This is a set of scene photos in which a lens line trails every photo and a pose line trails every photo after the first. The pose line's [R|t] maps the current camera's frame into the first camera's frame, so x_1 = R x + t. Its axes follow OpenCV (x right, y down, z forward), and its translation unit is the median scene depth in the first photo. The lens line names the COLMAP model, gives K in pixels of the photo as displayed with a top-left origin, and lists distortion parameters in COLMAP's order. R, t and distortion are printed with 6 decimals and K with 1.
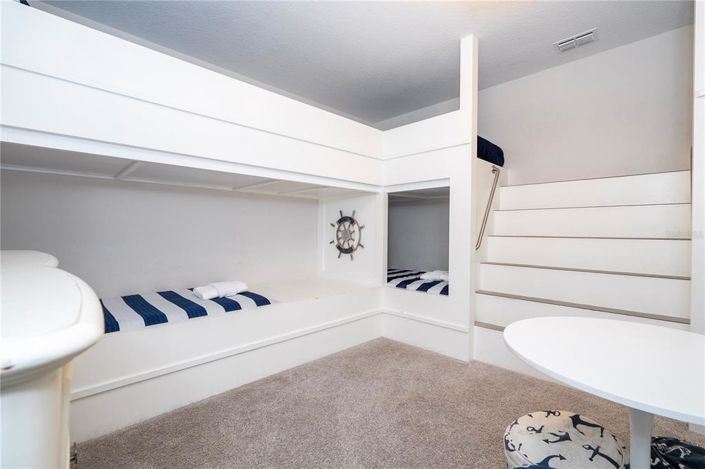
lens RADIAL K [[316.0, 0, 352.5], [0, 316.0, 234.5], [0, 0, 1]] dist [0.000216, 0.000094]
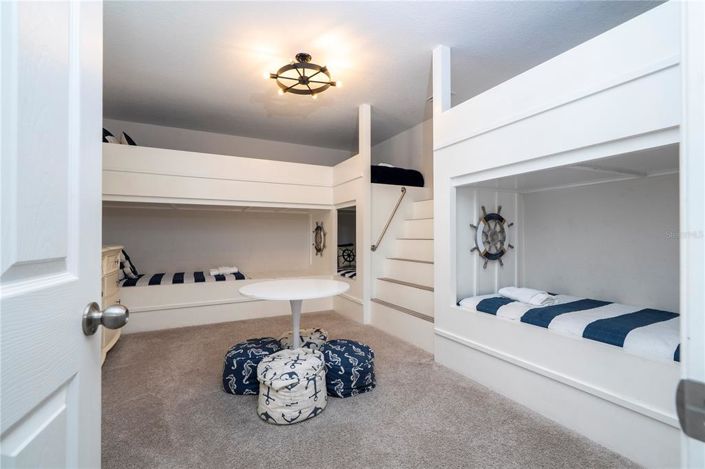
lens RADIAL K [[322.0, 0, 352.5], [0, 322.0, 234.5], [0, 0, 1]] dist [0.000246, -0.000006]
pose [[0.956845, -0.006702, -0.290522, 0.730385], [-0.001487, 0.999608, -0.027957, 0.026062], [0.290596, 0.027183, 0.956460, -0.440107]]
